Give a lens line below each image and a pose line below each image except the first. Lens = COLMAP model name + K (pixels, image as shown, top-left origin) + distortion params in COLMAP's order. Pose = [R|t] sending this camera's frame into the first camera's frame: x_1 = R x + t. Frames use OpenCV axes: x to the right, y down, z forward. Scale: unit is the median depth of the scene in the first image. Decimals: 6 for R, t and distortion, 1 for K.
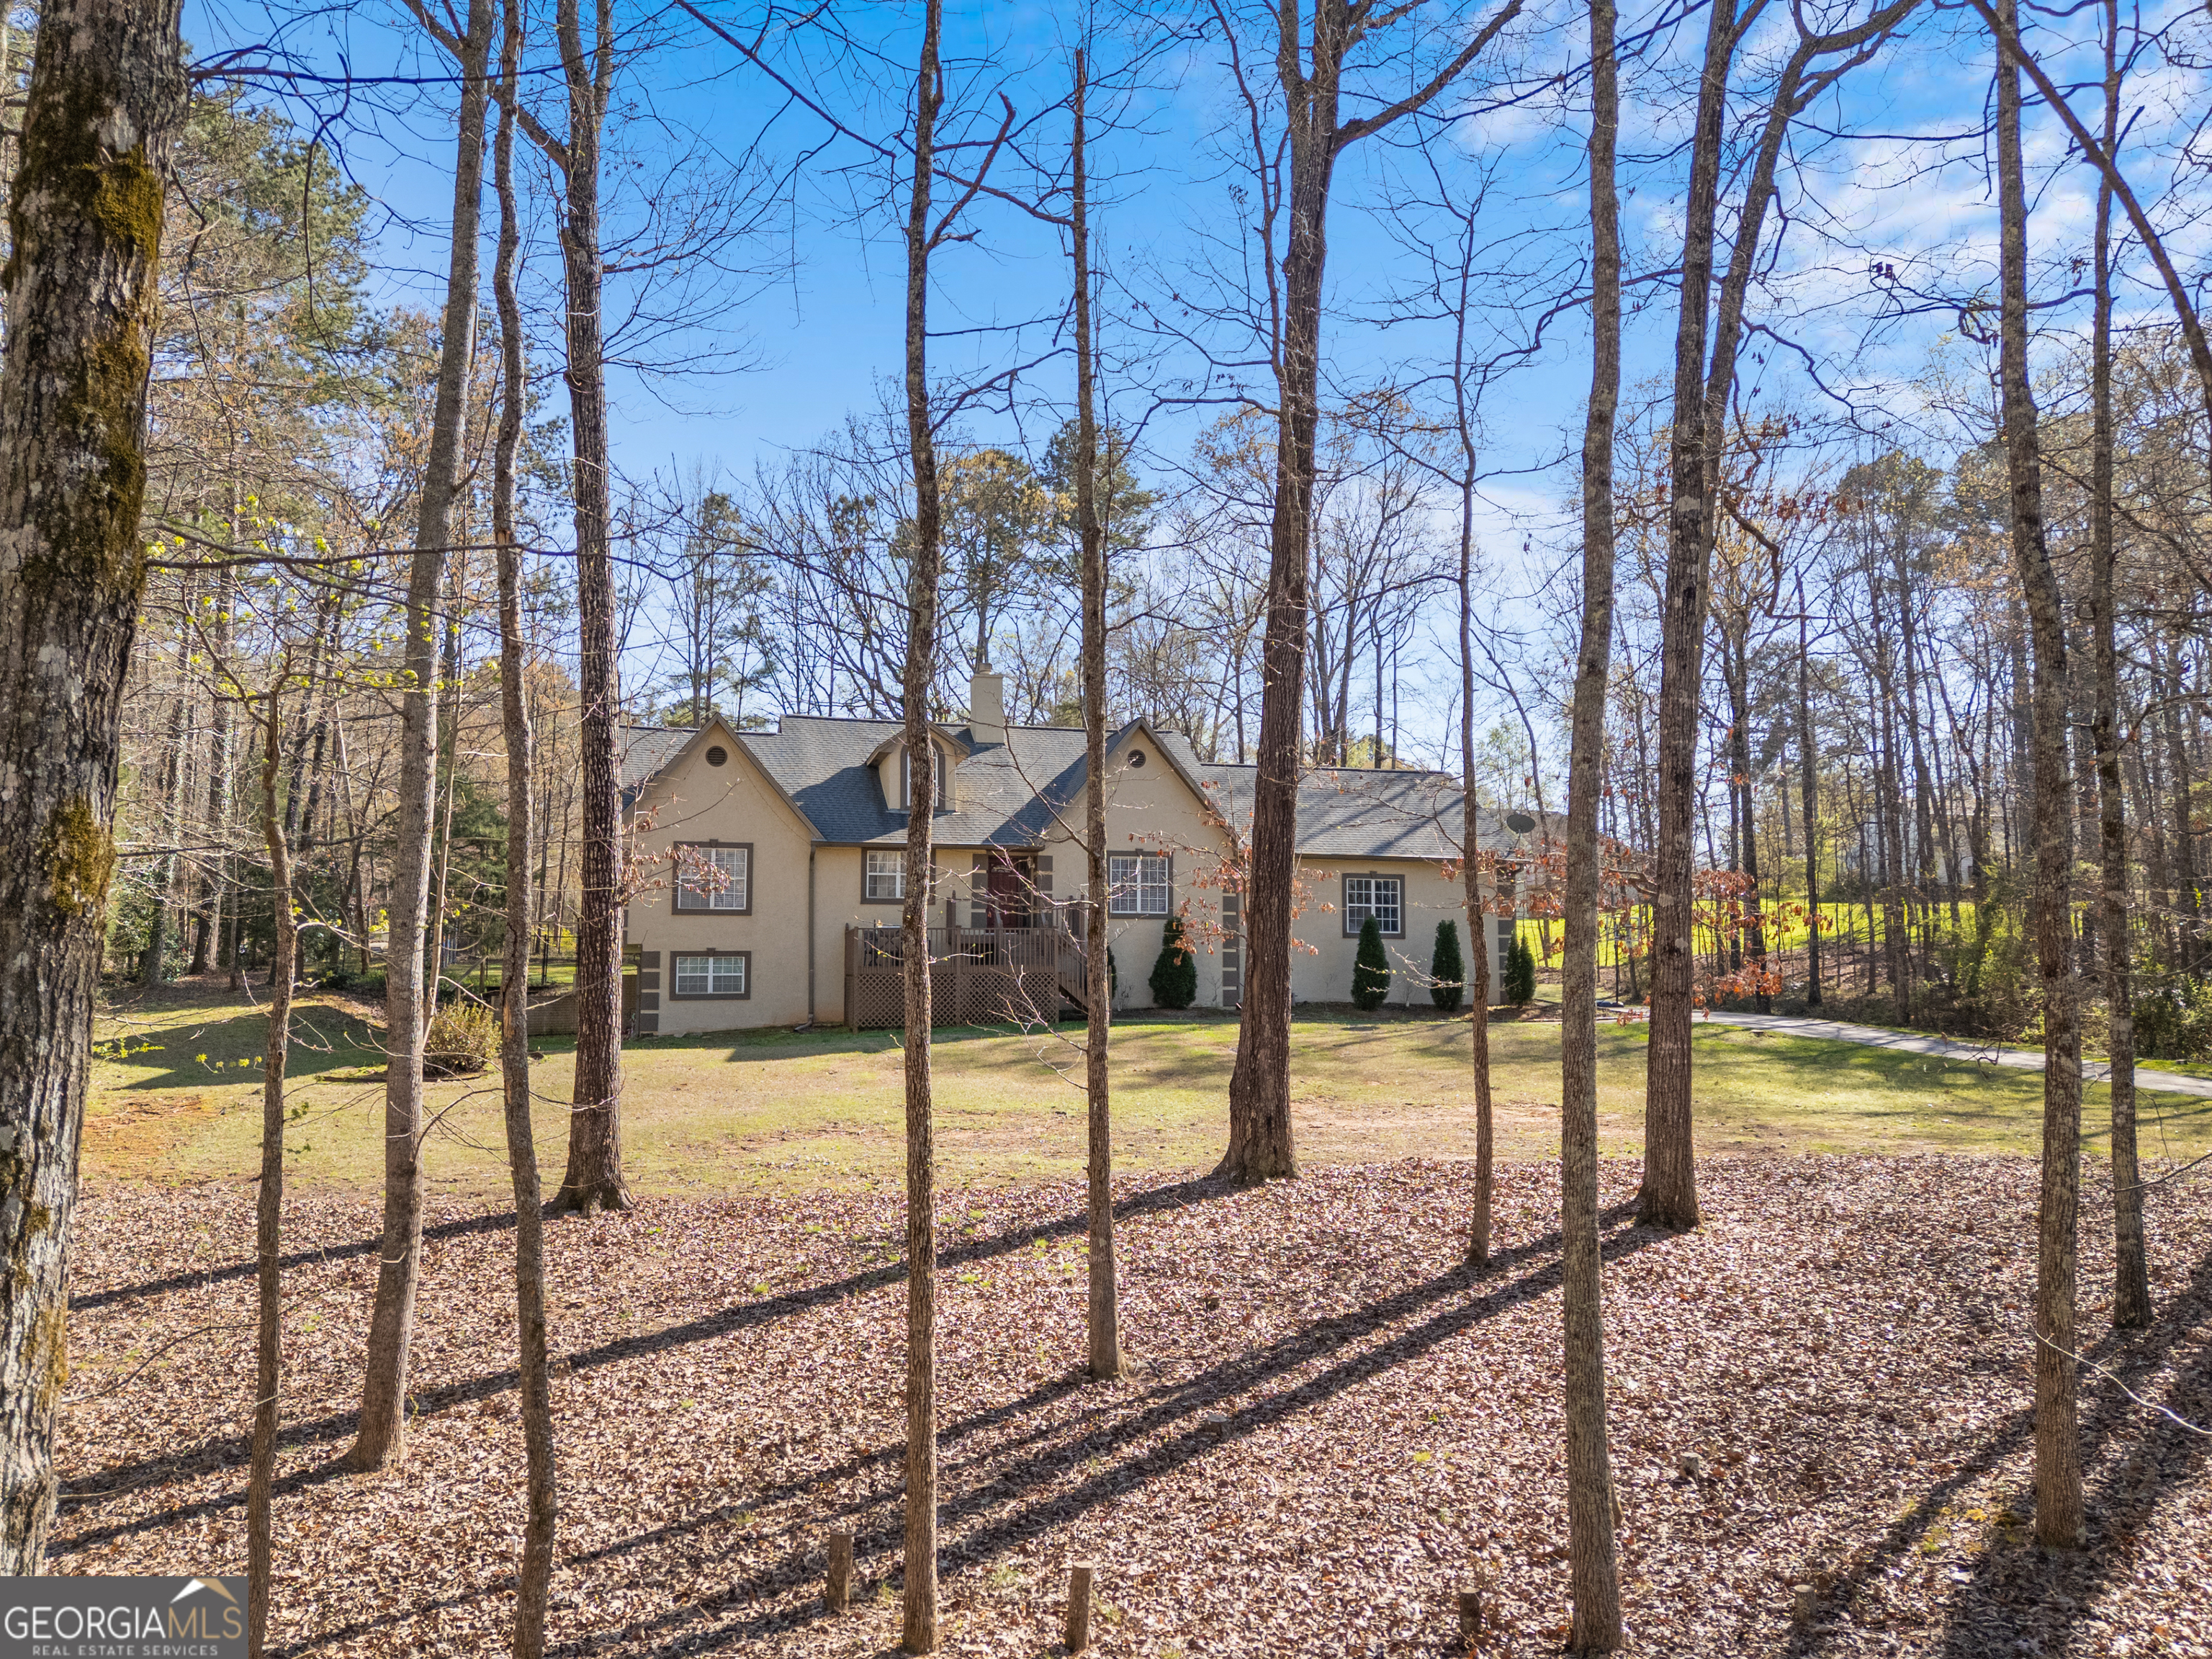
lens RADIAL K [[1616.8, 0, 1097.1], [0, 1616.8, 837.4], [0, 0, 1]] dist [0.022310, -0.006066]
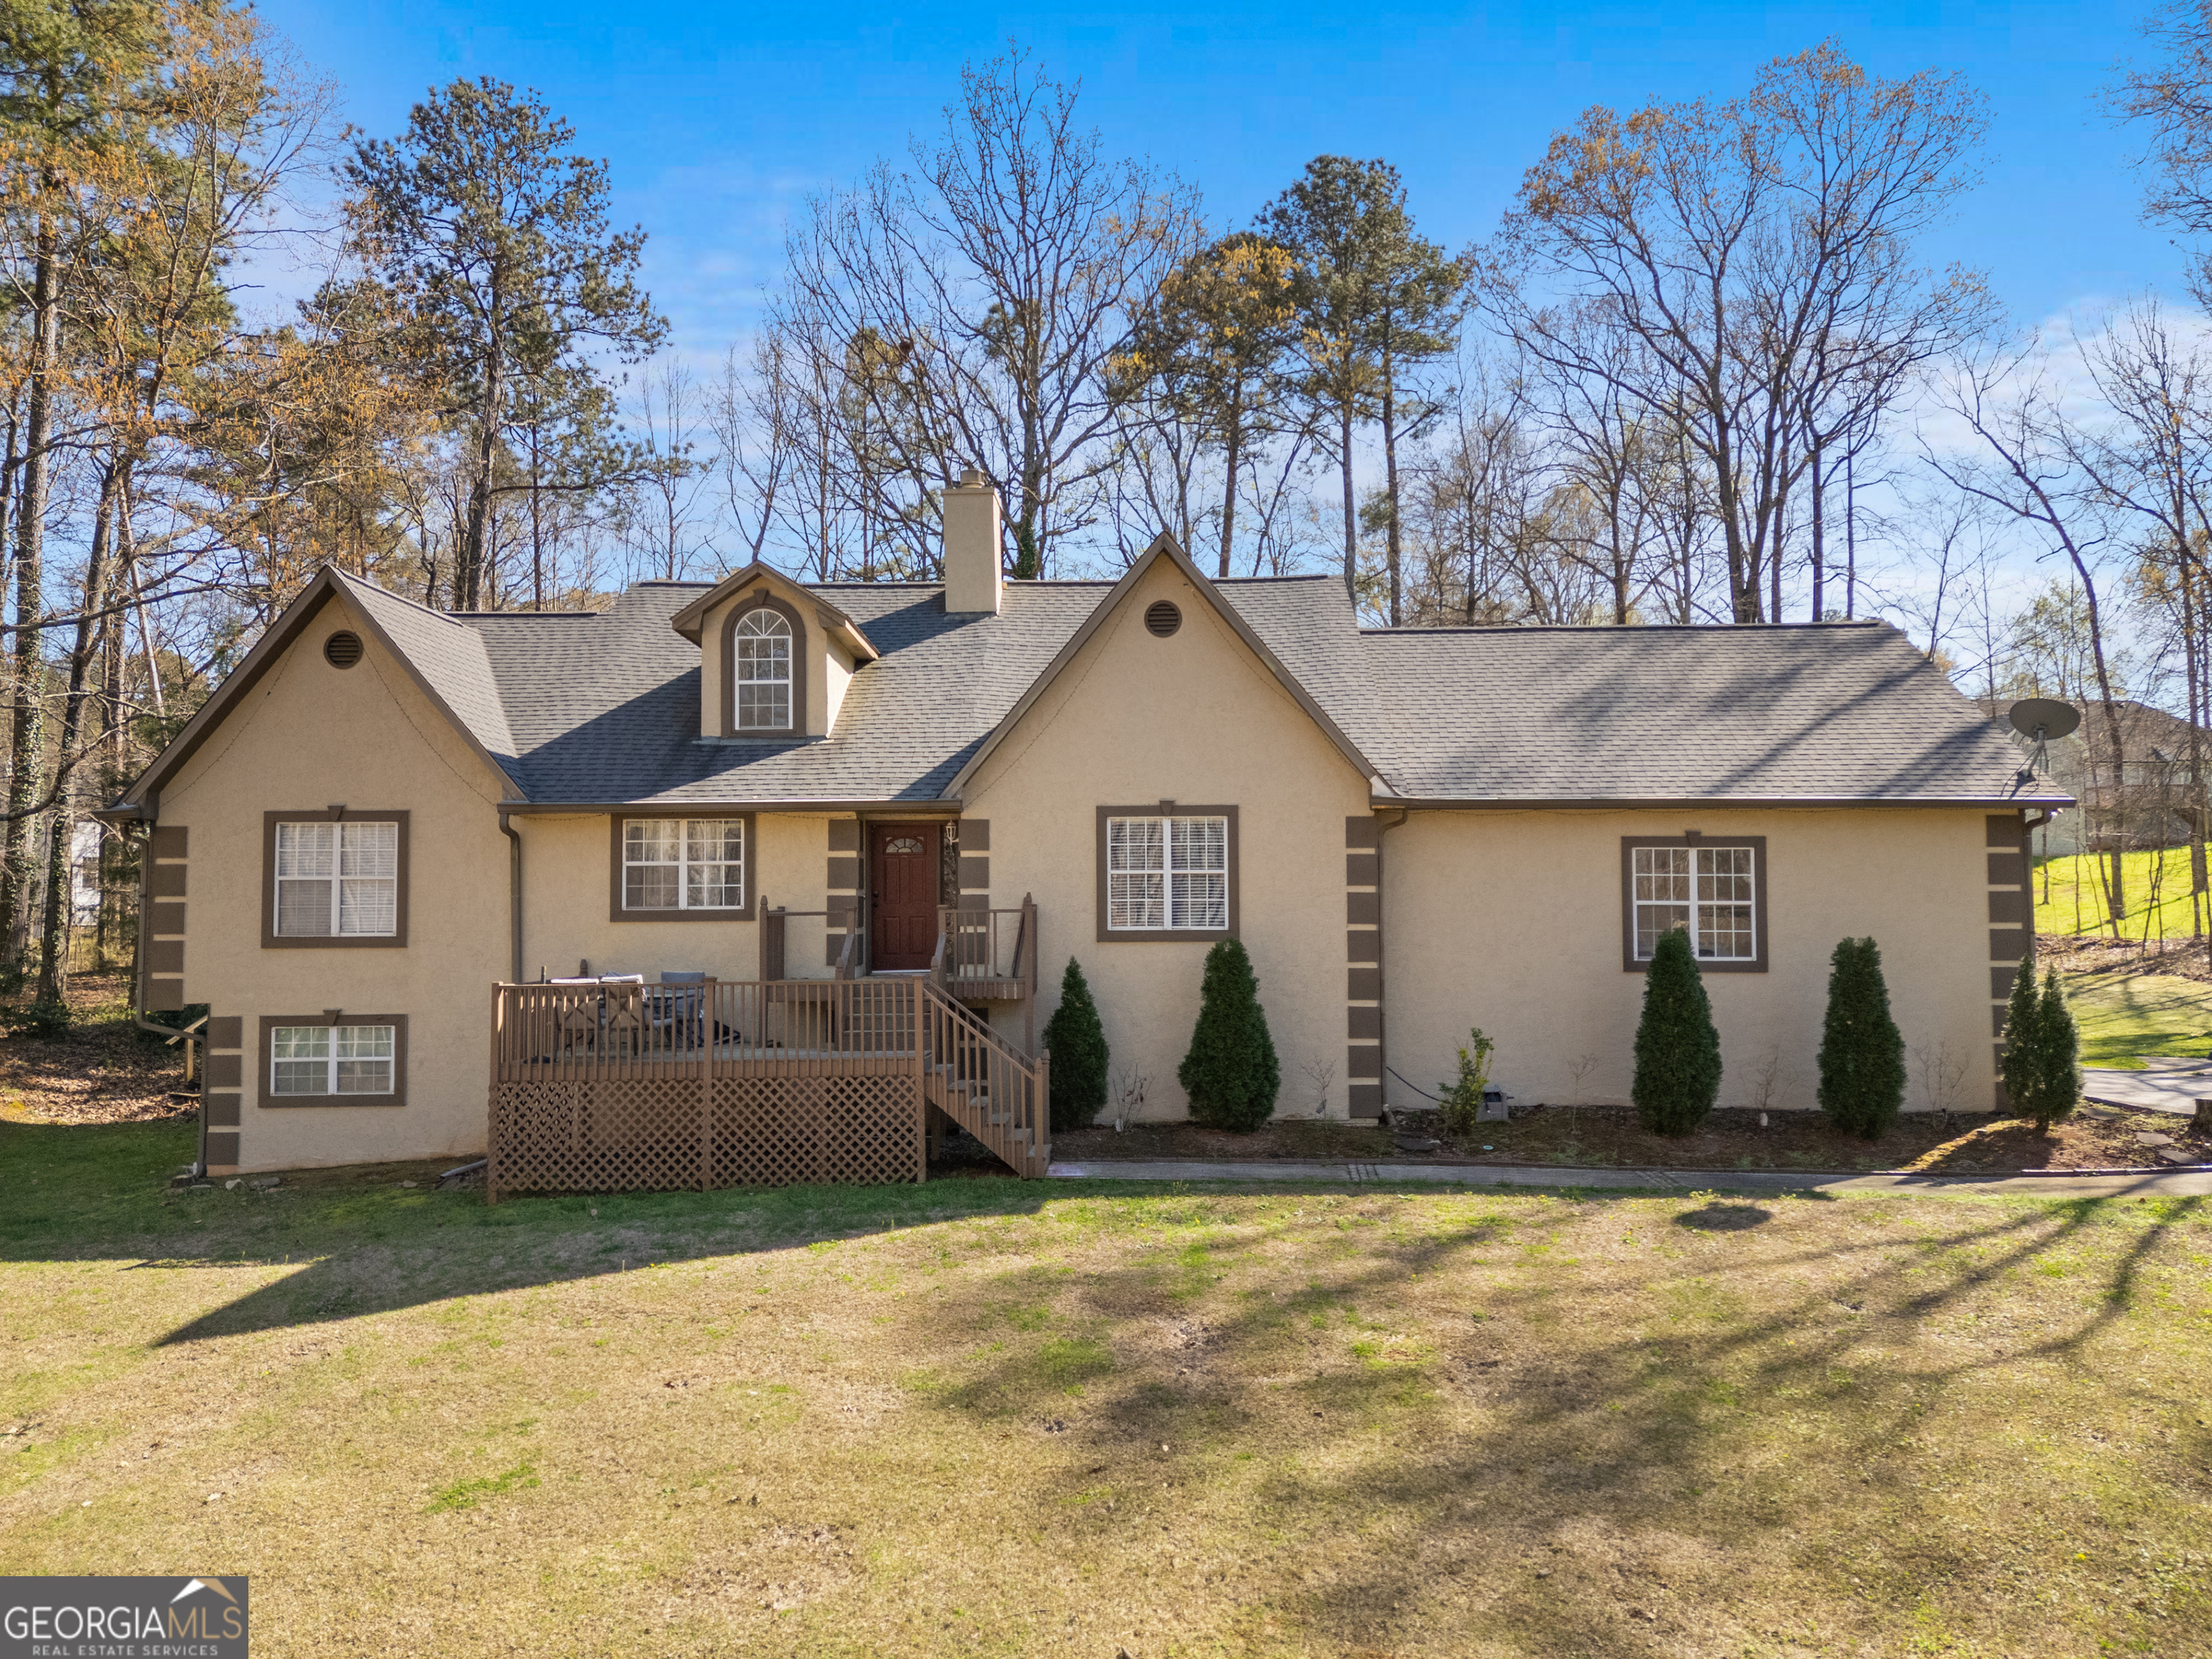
lens RADIAL K [[1616.8, 0, 1097.1], [0, 1616.8, 837.4], [0, 0, 1]] dist [0.022310, -0.006066]
pose [[0.958265, -0.017375, -0.285353, 0.149700], [0.031297, 0.998528, 0.044300, -0.004188], [0.284163, -0.051381, 0.957398, 0.530664]]
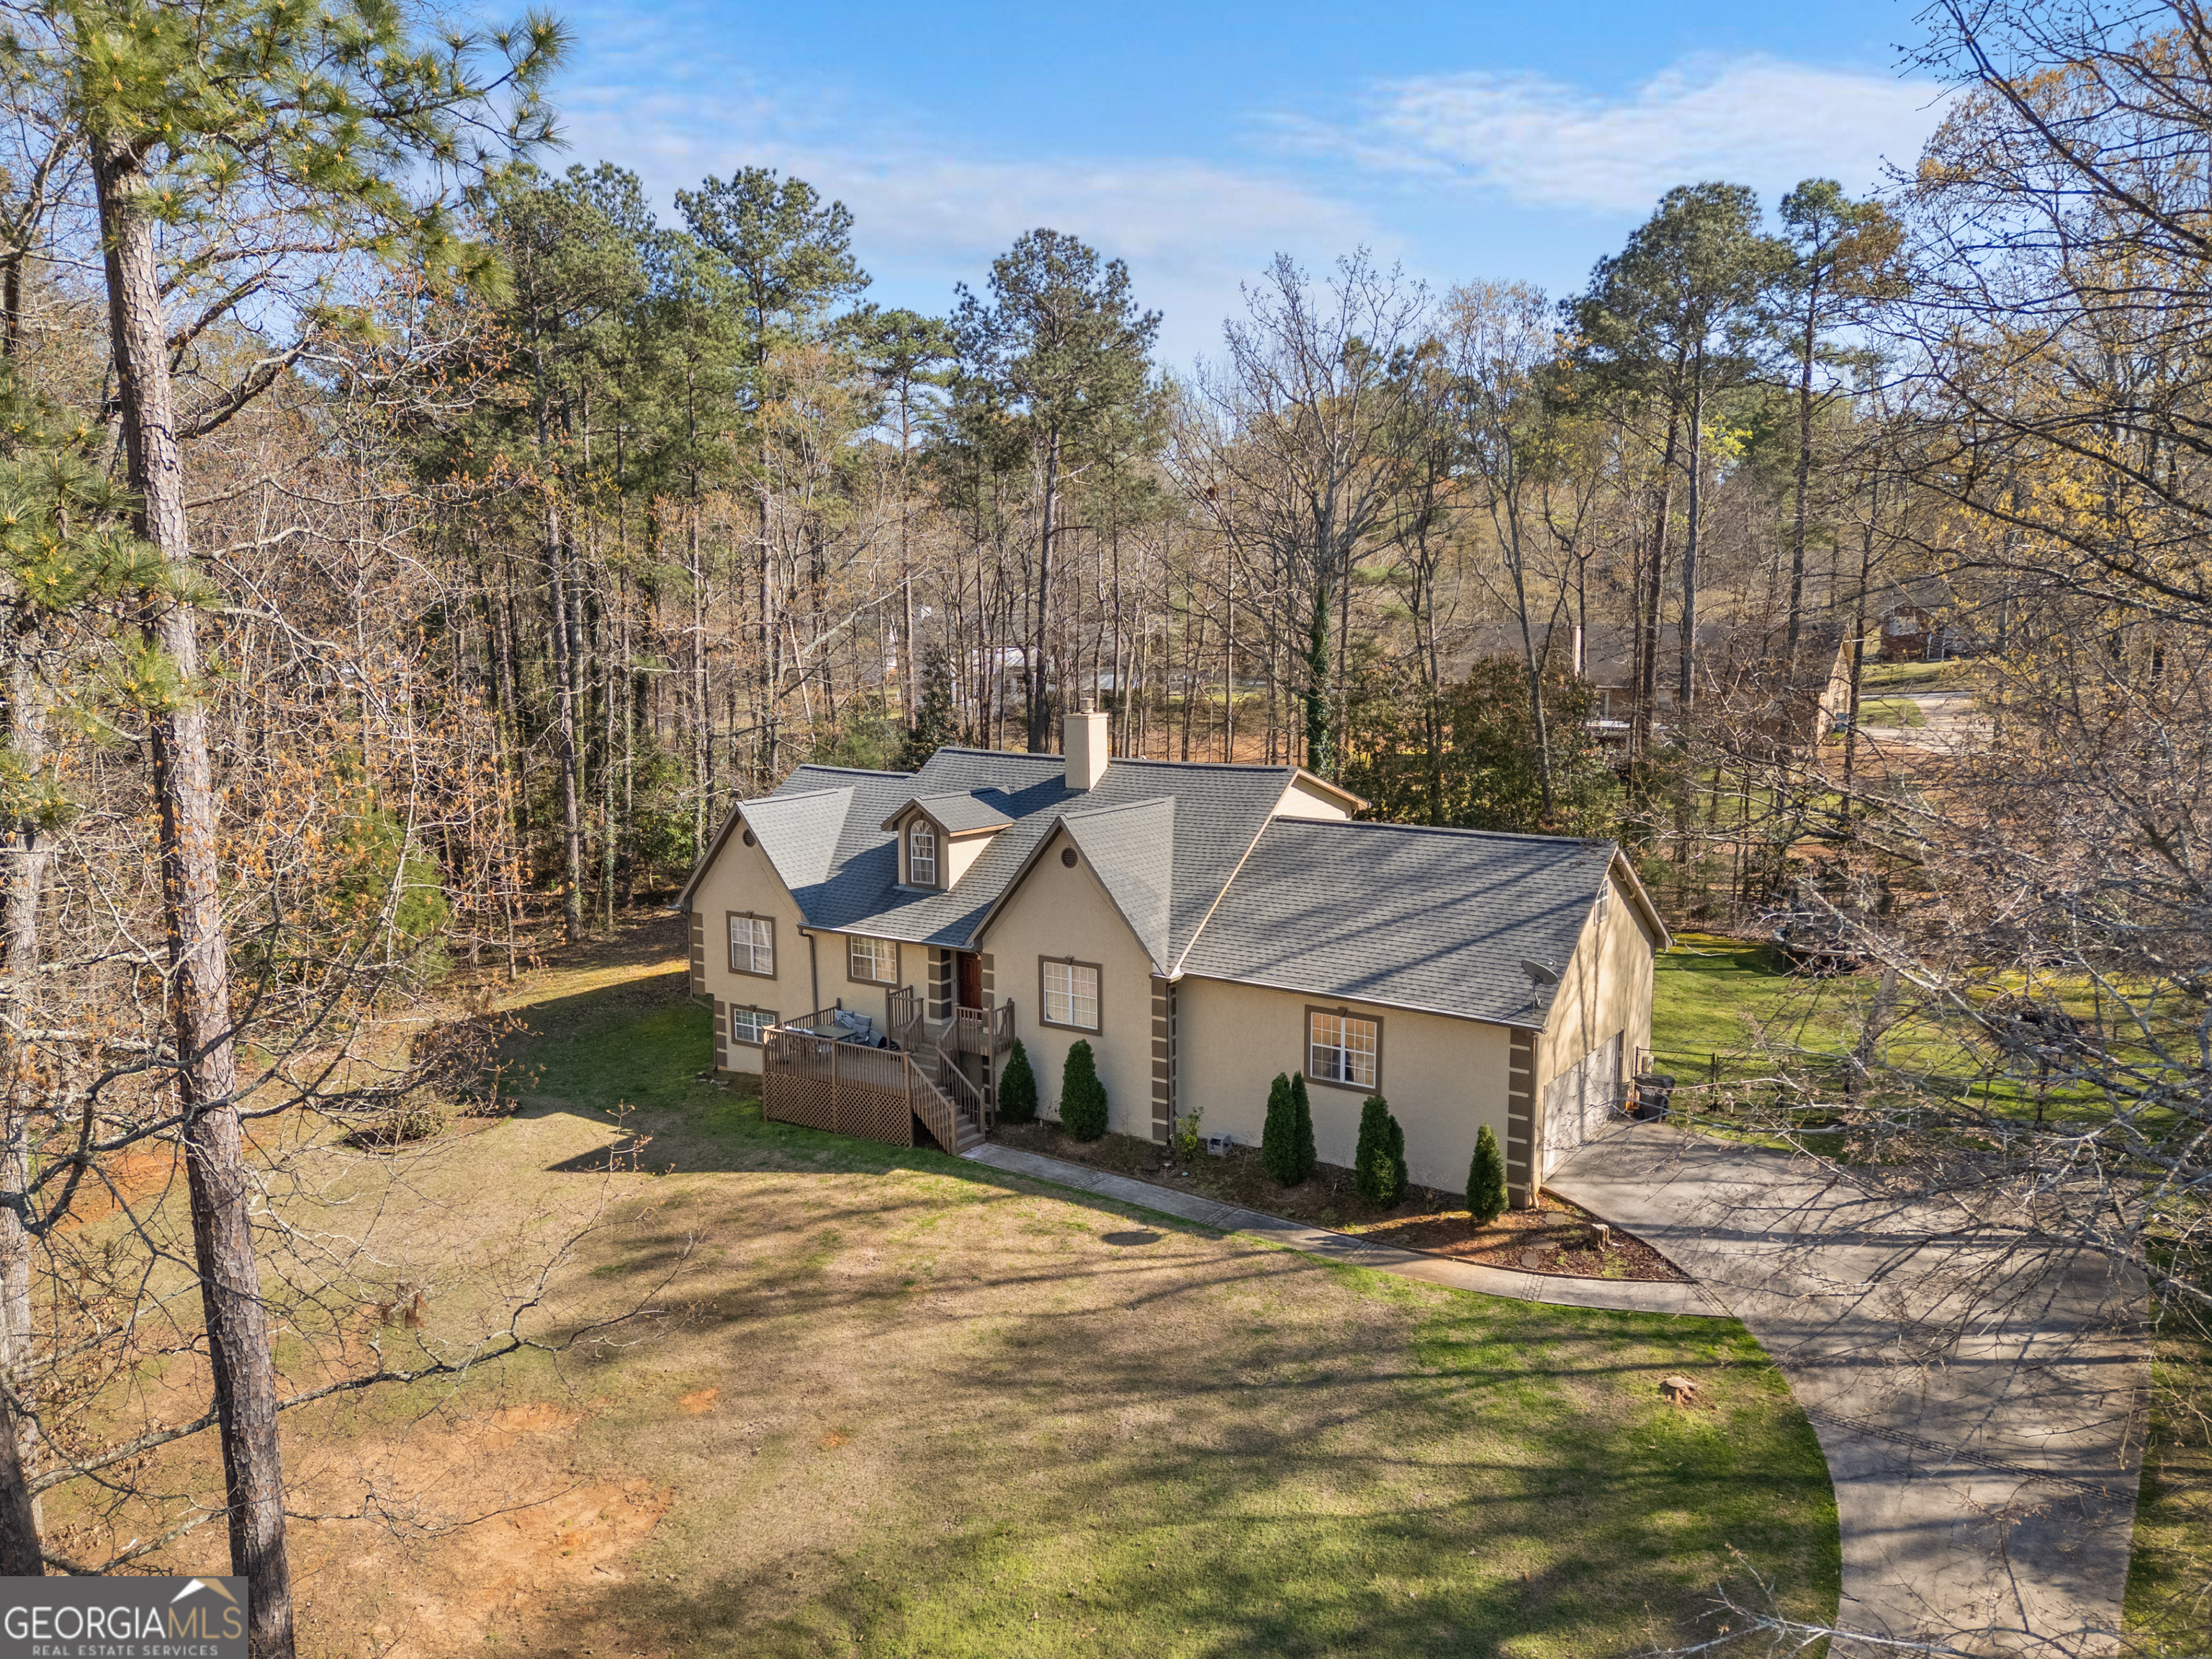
lens RADIAL K [[1583.6, 0, 1106.0], [0, 1583.6, 829.5], [0, 0, 1]] dist [-0.001301, -0.001092]
pose [[0.655502, 0.105786, -0.747748, 0.719172], [0.084106, 0.973755, 0.211490, -0.257192], [0.750495, -0.201522, 0.629401, 0.475654]]
